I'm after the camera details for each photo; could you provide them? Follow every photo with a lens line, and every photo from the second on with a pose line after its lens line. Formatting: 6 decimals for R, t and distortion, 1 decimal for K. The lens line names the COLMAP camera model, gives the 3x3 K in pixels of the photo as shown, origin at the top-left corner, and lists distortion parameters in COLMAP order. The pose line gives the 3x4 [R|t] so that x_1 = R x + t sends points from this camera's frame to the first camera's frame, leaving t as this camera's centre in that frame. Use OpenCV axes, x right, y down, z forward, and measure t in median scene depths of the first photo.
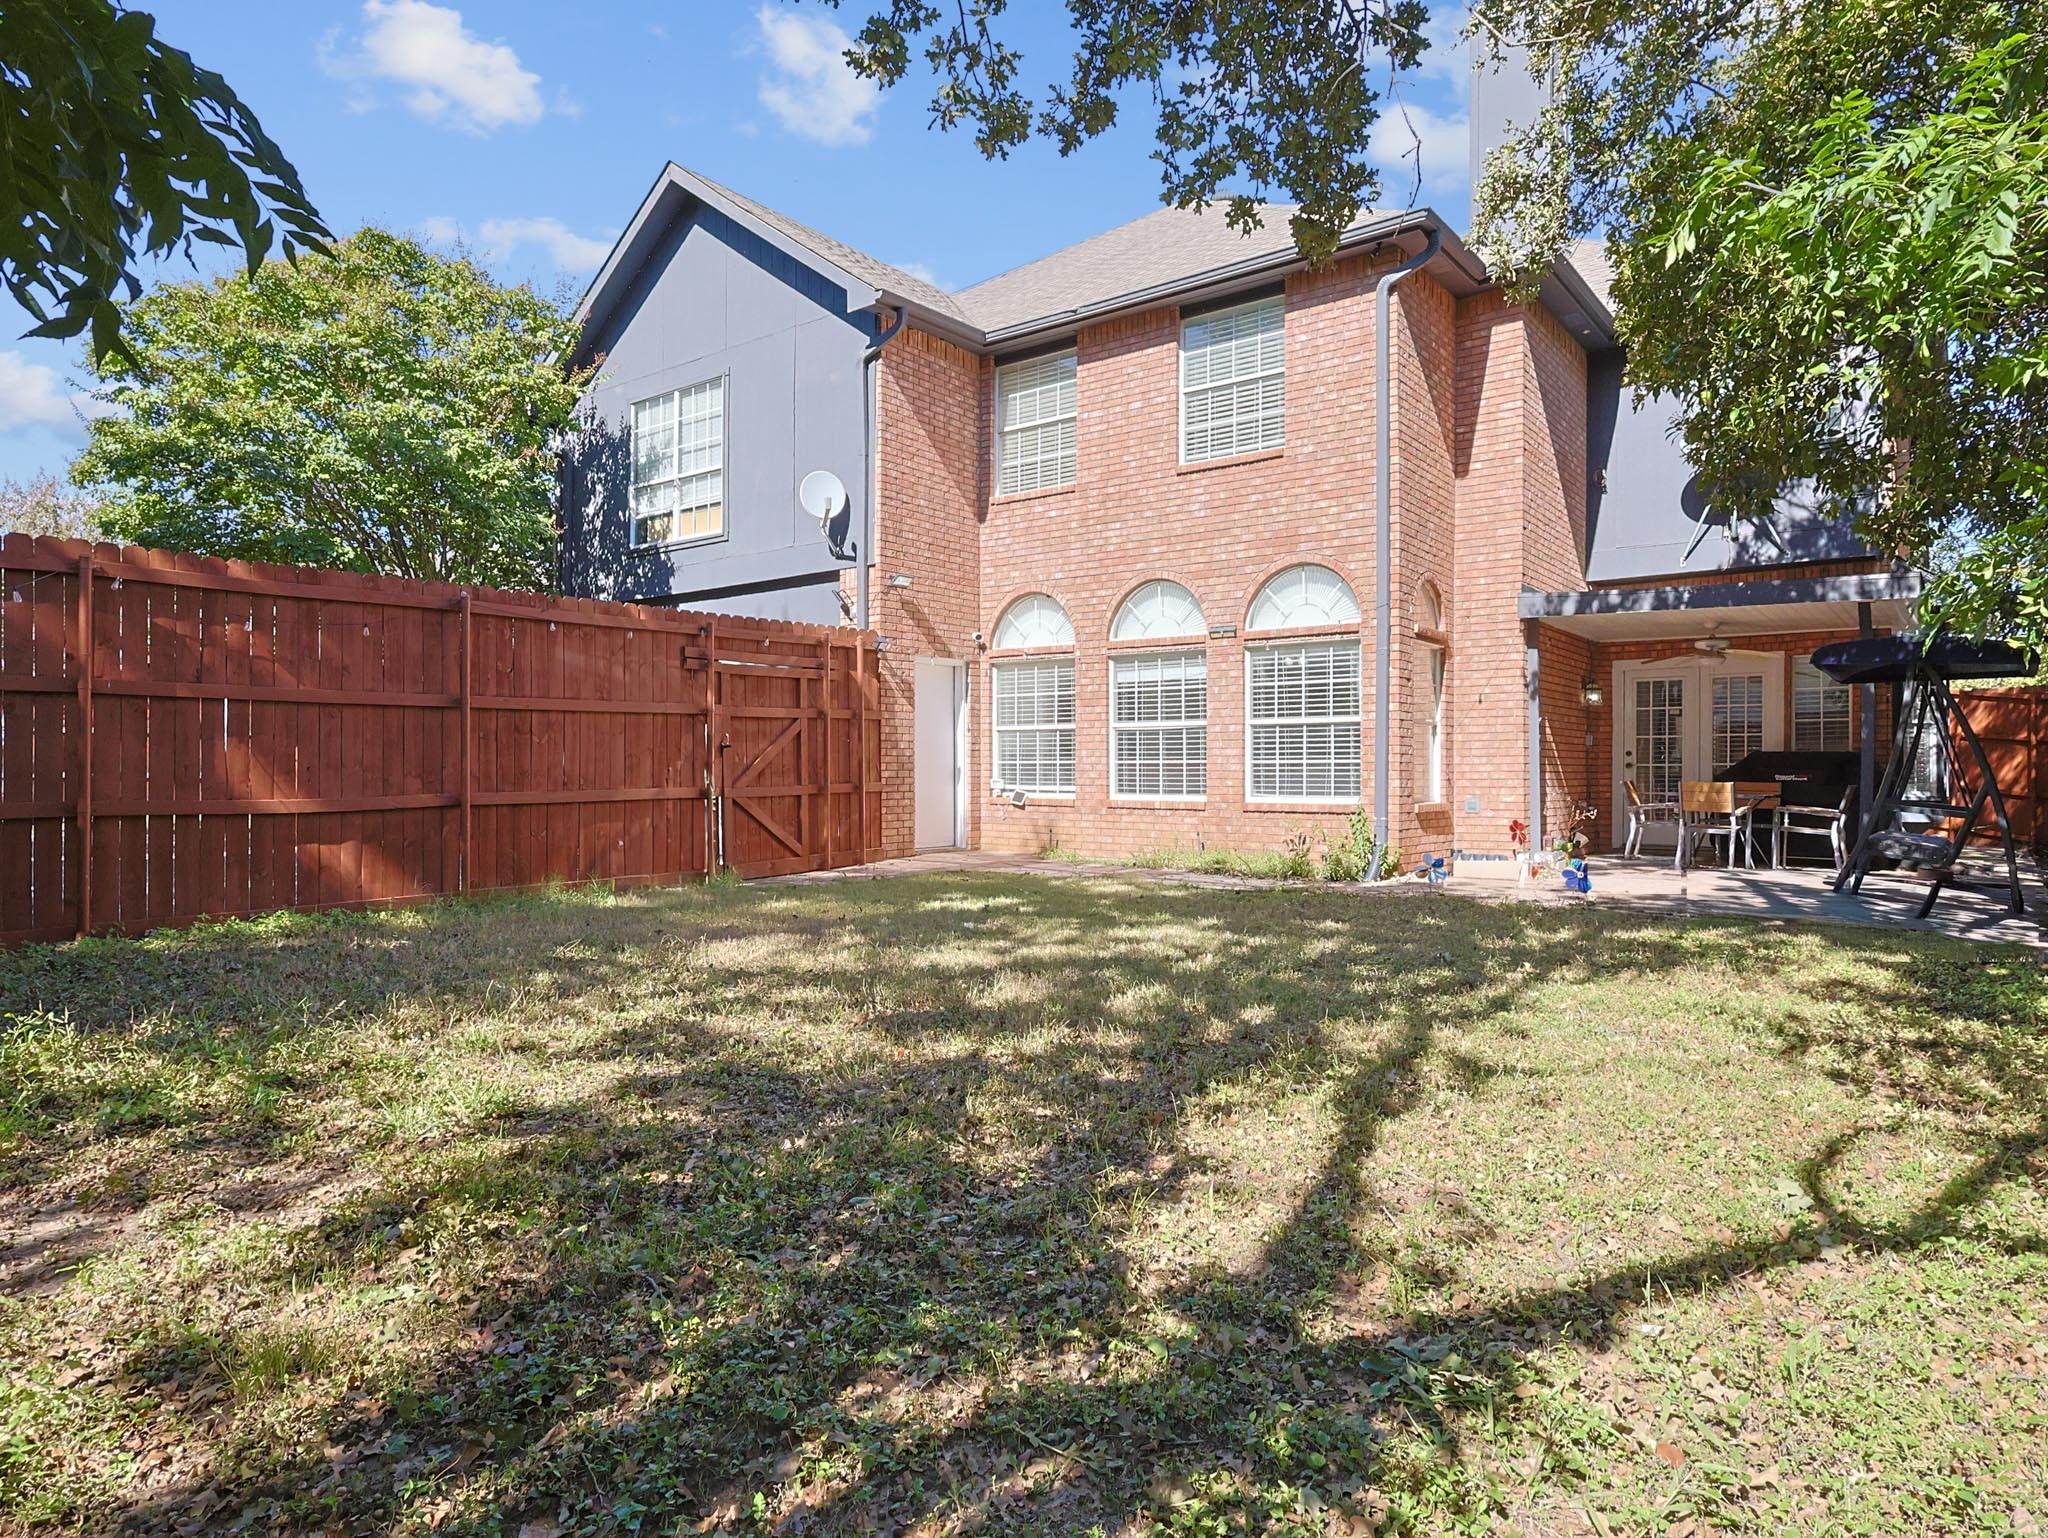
lens RADIAL K [[1148.2, 0, 1024.0], [0, 1148.2, 769.0], [0, 0, 1]] dist [-0.003084, 0.000268]
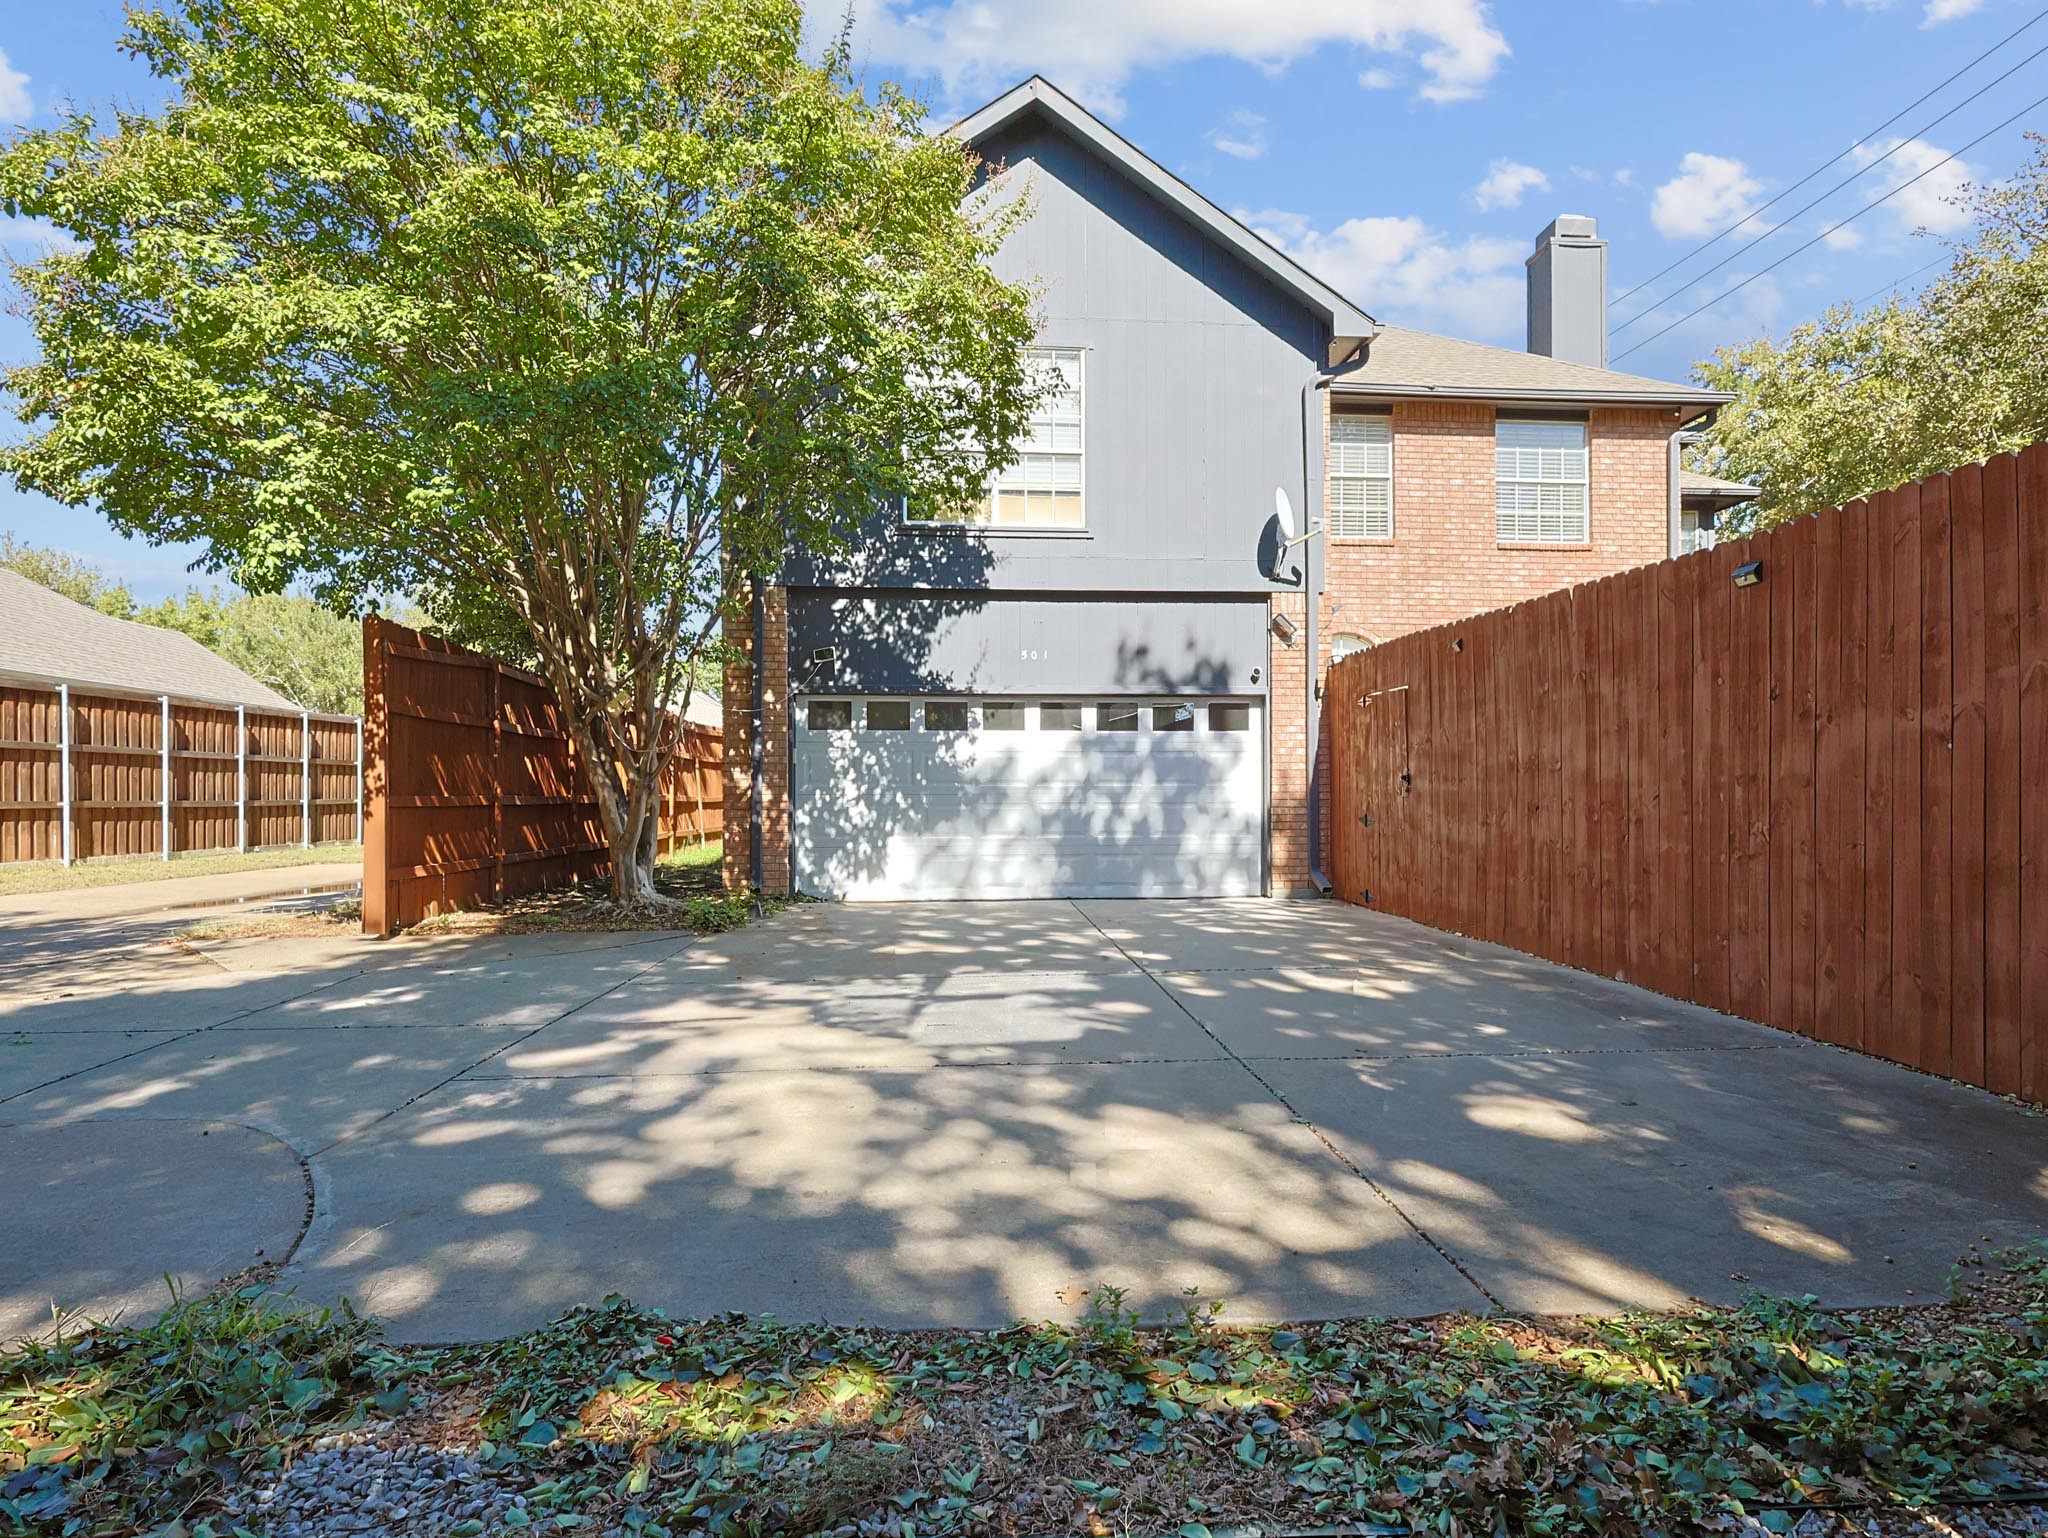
lens RADIAL K [[1148.2, 0, 1024.0], [0, 1148.2, 769.0], [0, 0, 1]] dist [-0.003084, 0.000268]
pose [[0.746100, 0.015004, 0.665665, -0.871536], [0.005954, 0.999556, -0.029204, 0.001519], [-0.665807, 0.025752, 0.745679, 0.386776]]
